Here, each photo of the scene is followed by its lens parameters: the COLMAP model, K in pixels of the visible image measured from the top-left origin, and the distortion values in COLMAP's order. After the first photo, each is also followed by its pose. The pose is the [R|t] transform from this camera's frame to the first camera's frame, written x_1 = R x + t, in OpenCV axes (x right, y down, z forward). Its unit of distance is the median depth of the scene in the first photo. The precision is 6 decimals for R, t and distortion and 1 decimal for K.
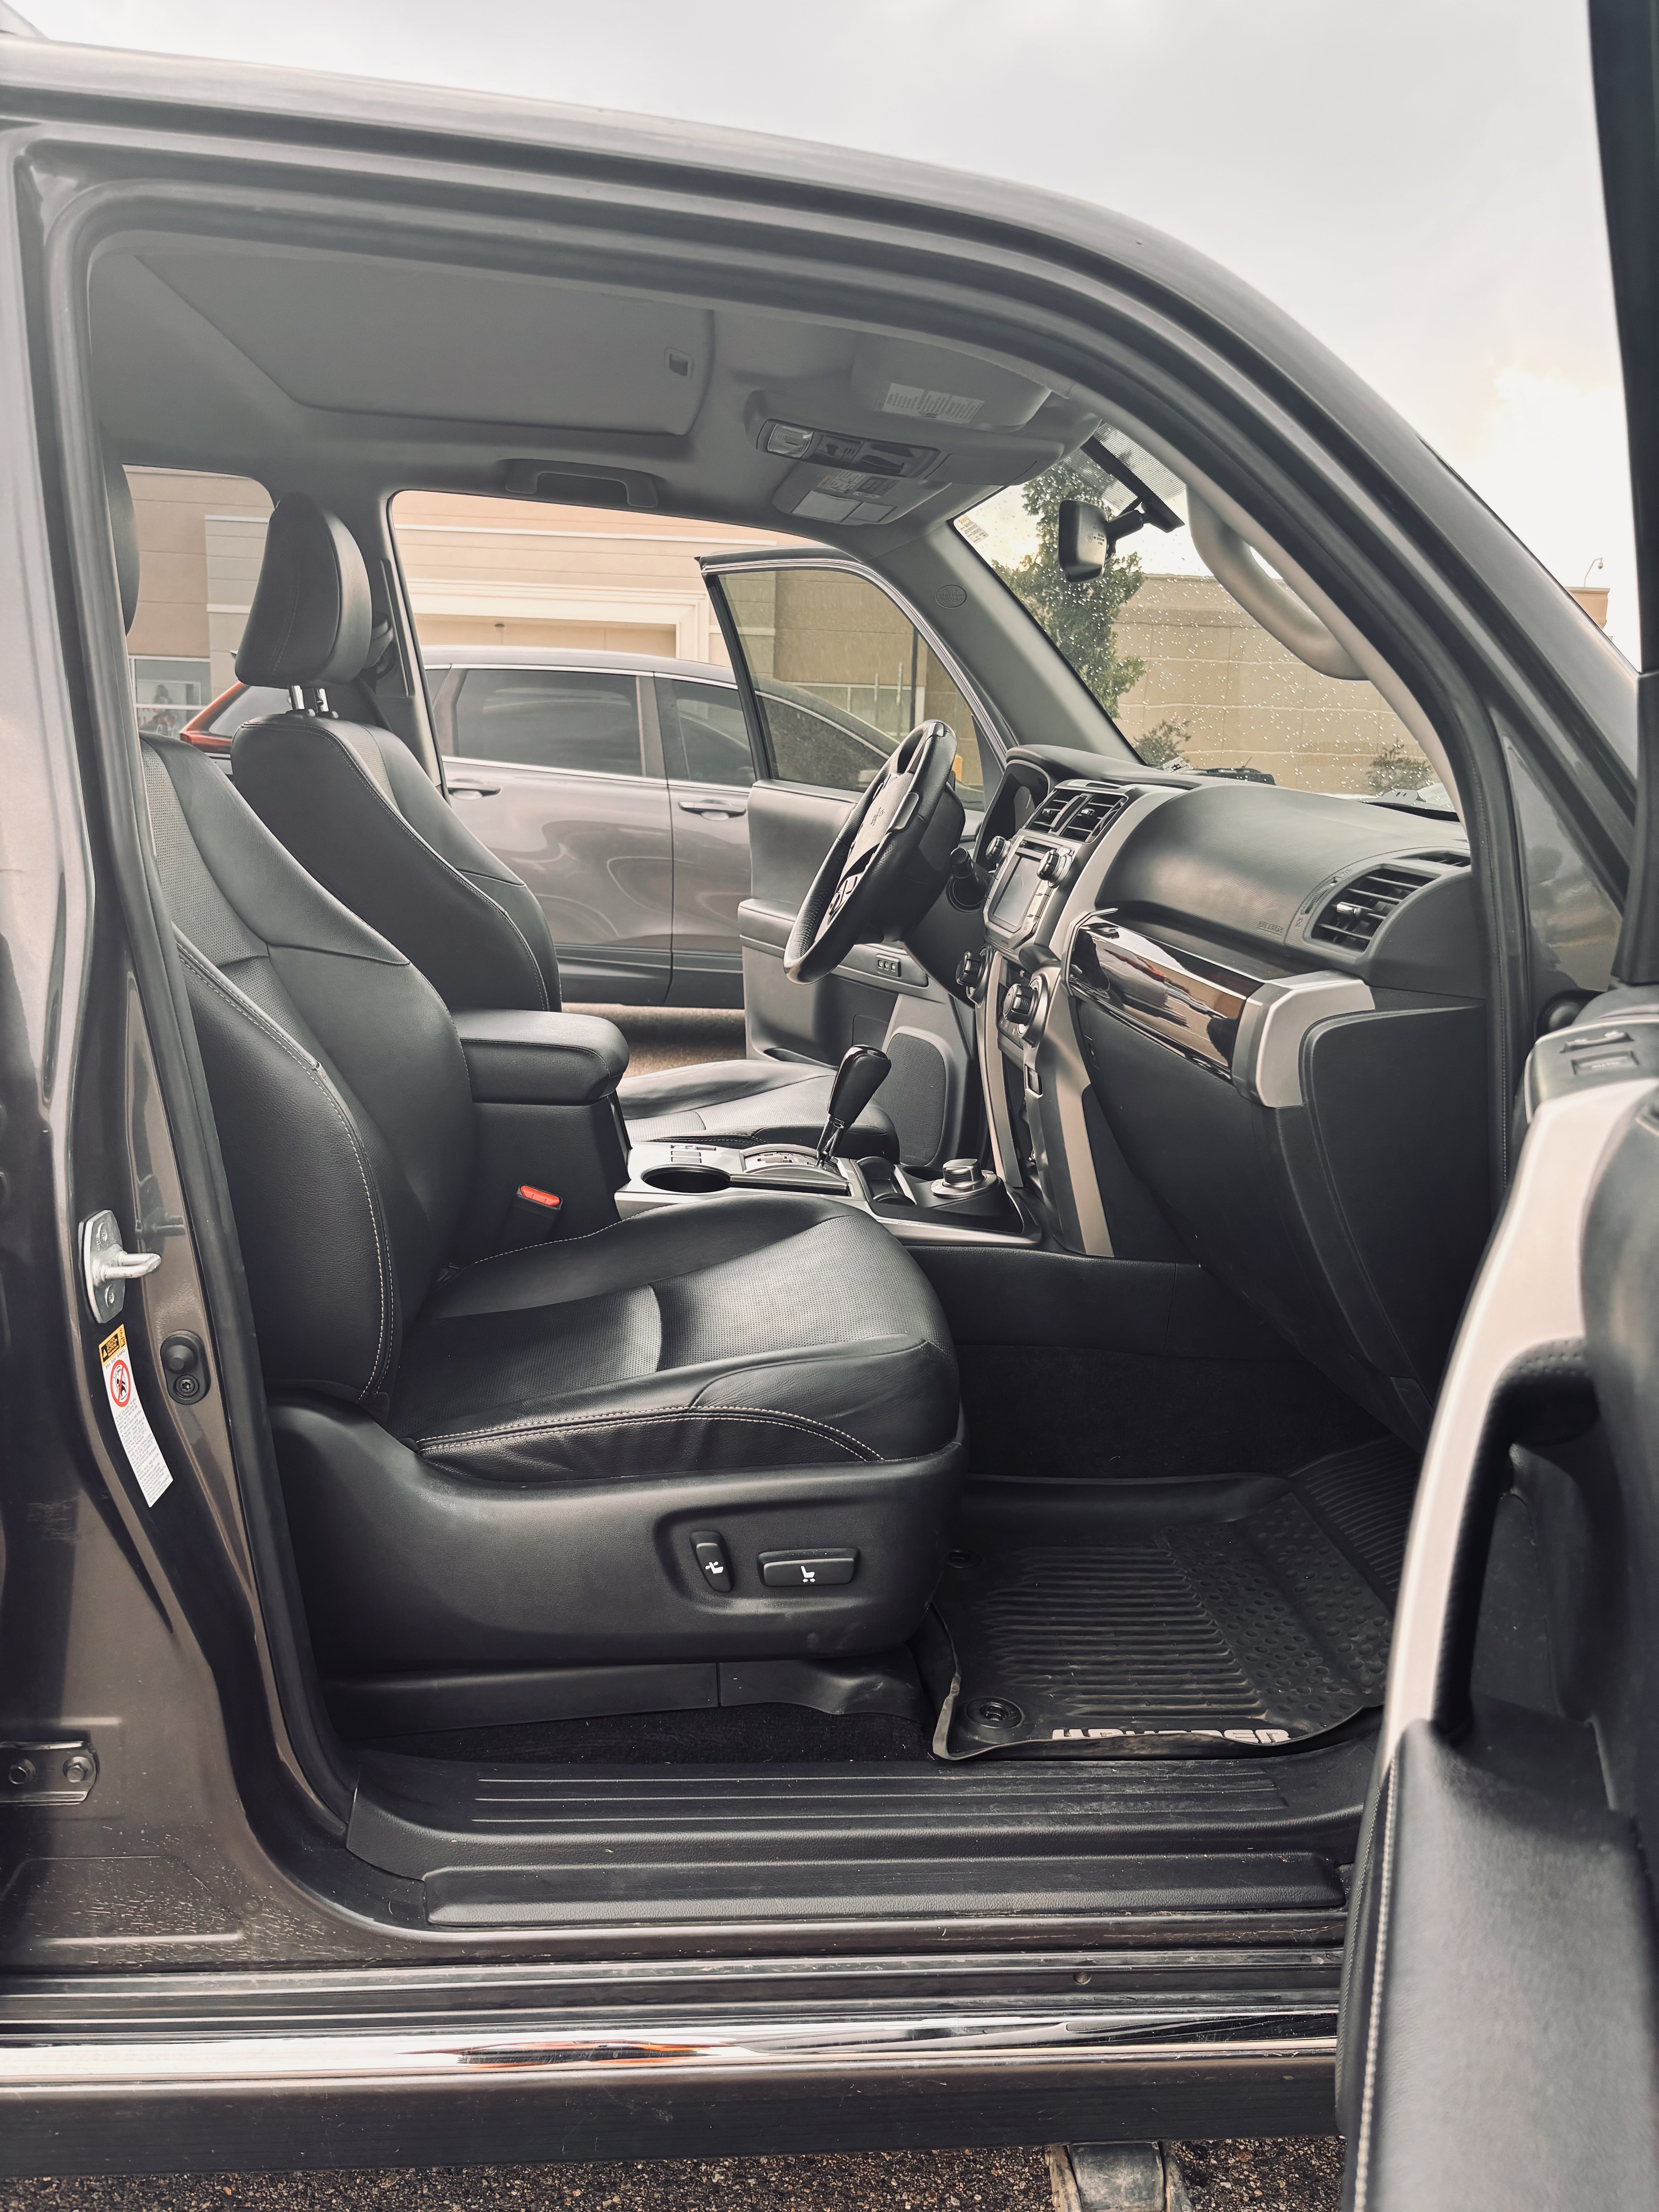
lens RADIAL K [[1641.9, 0, 832.1], [0, 1641.9, 1165.6], [0, 0, 1]] dist [0.005100, -0.045643]
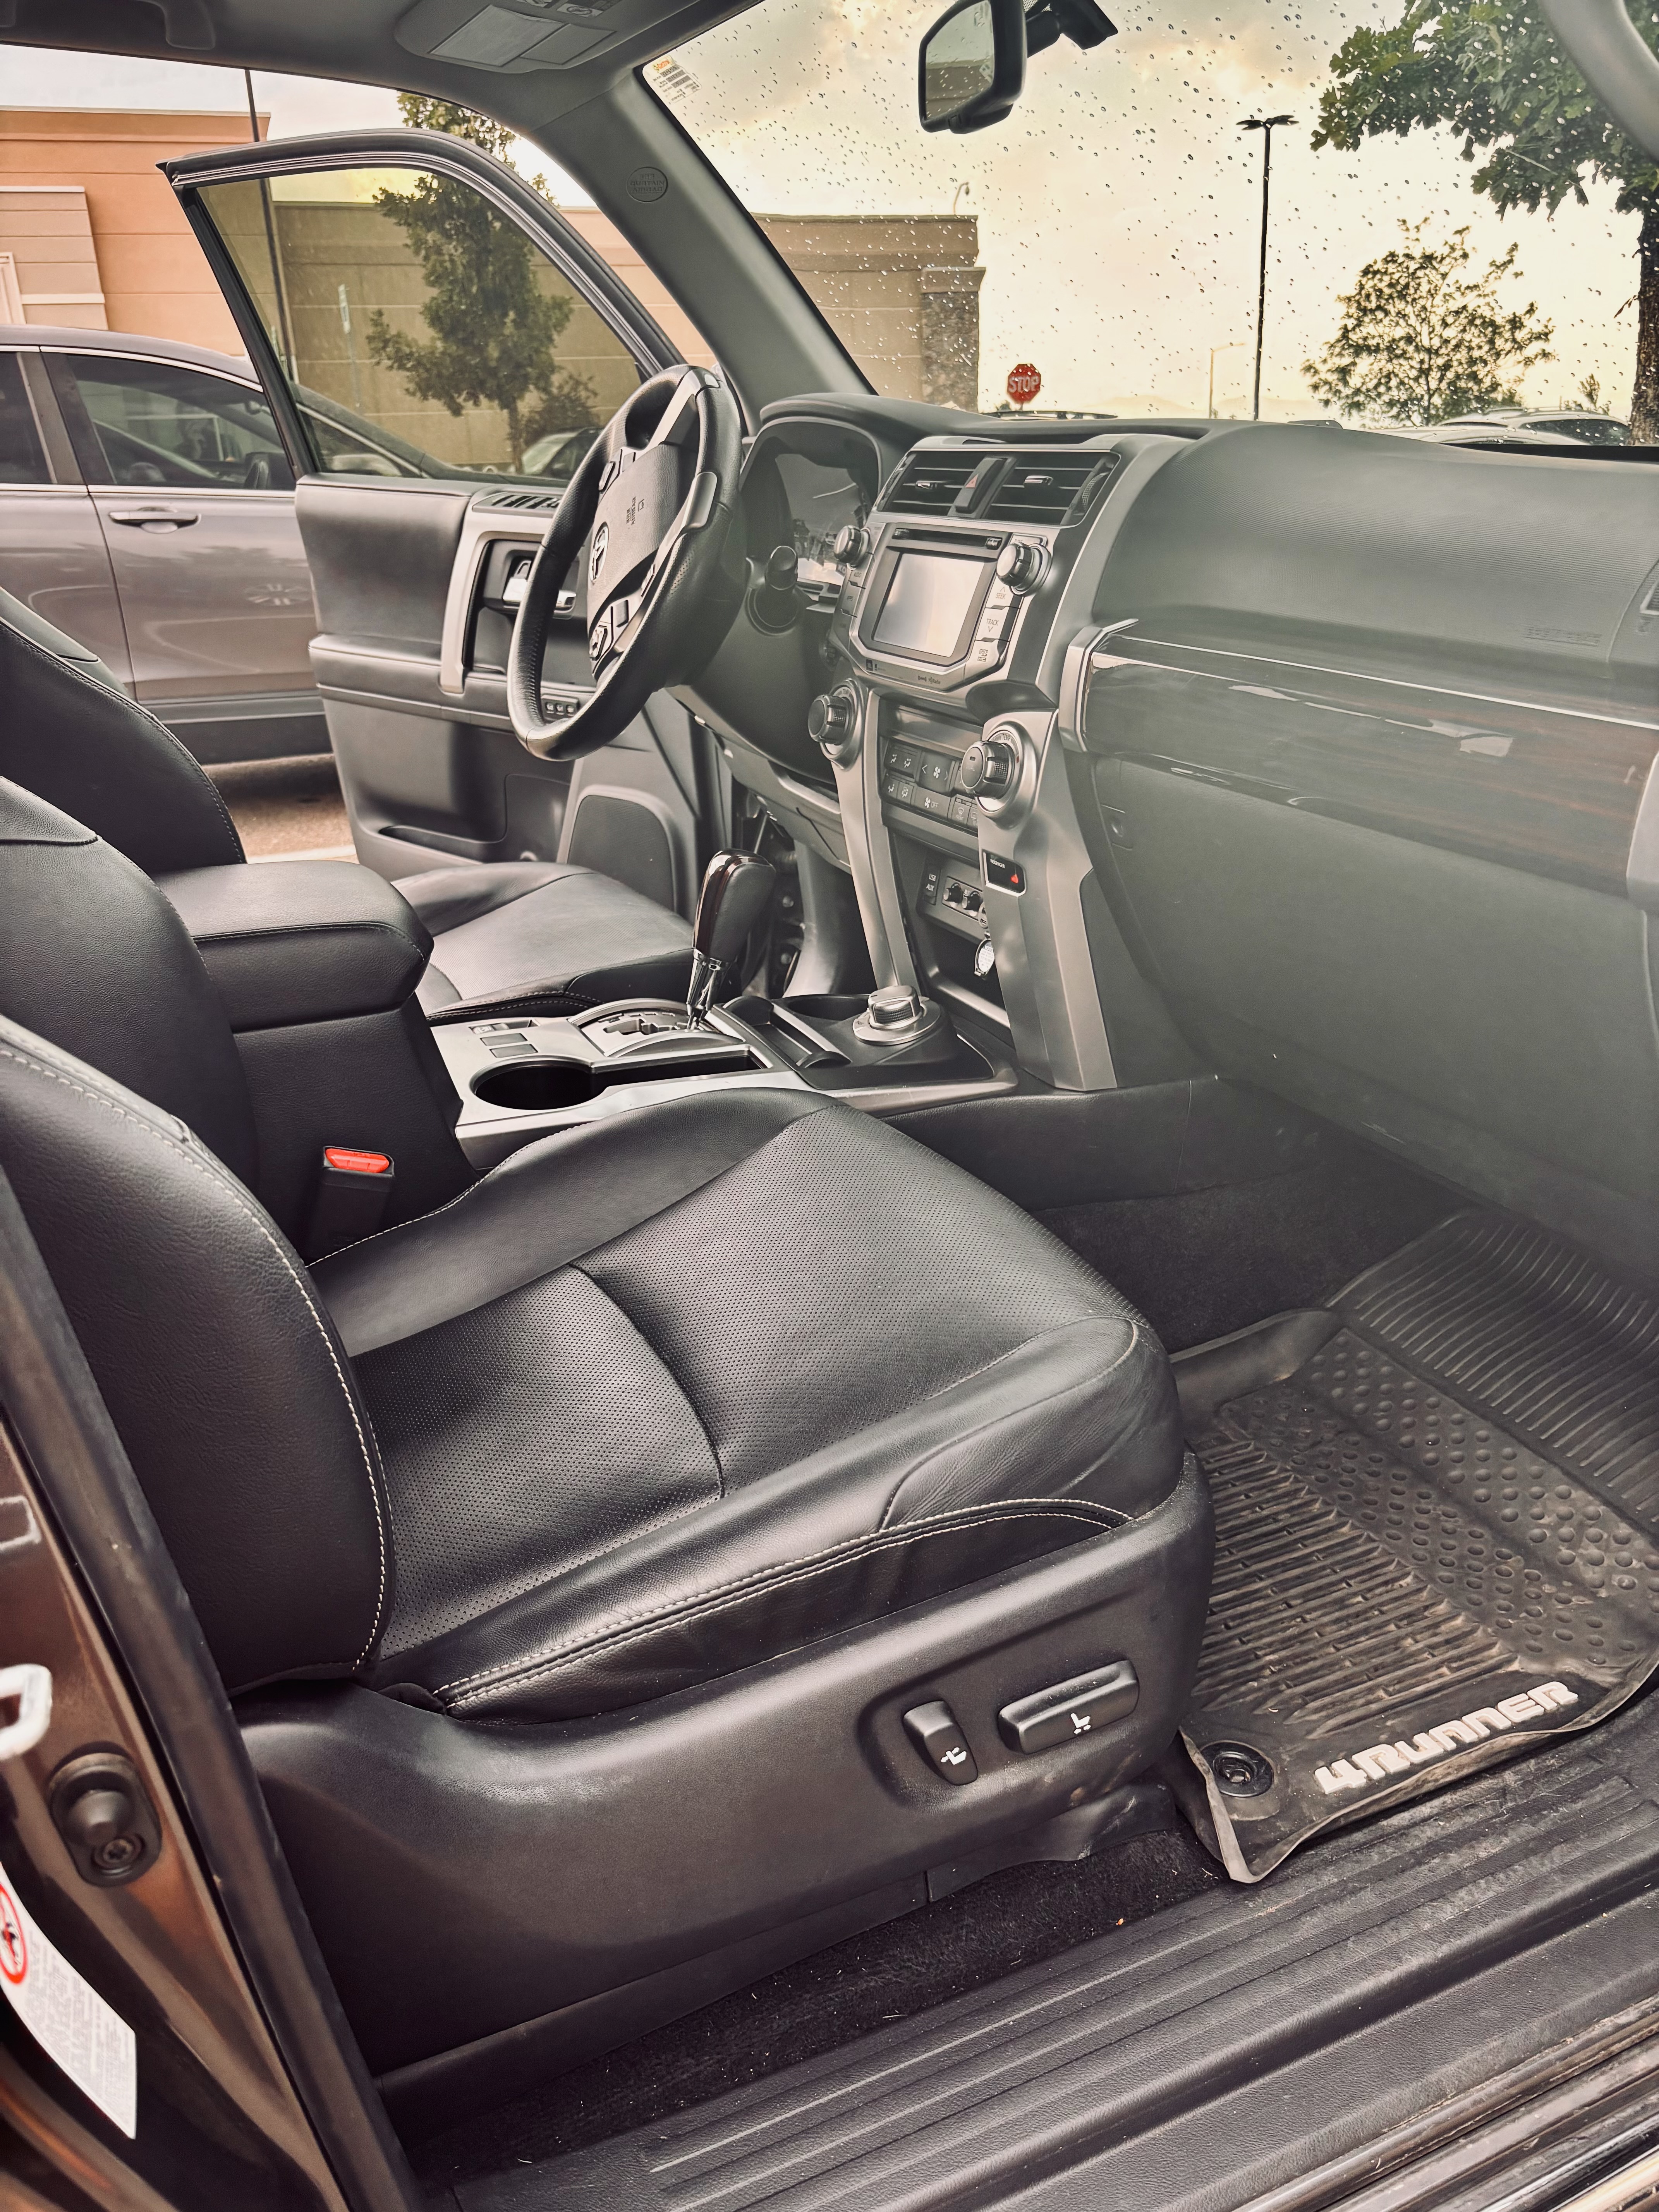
lens RADIAL K [[1675.2, 0, 829.5], [0, 1675.2, 1159.8], [0, 0, 1]] dist [0.019752, -0.045004]
pose [[0.944041, -0.191825, 0.268309, -0.172606], [0.143235, 0.971205, 0.190382, -0.079529], [-0.297103, -0.141297, 0.944333, 0.294328]]
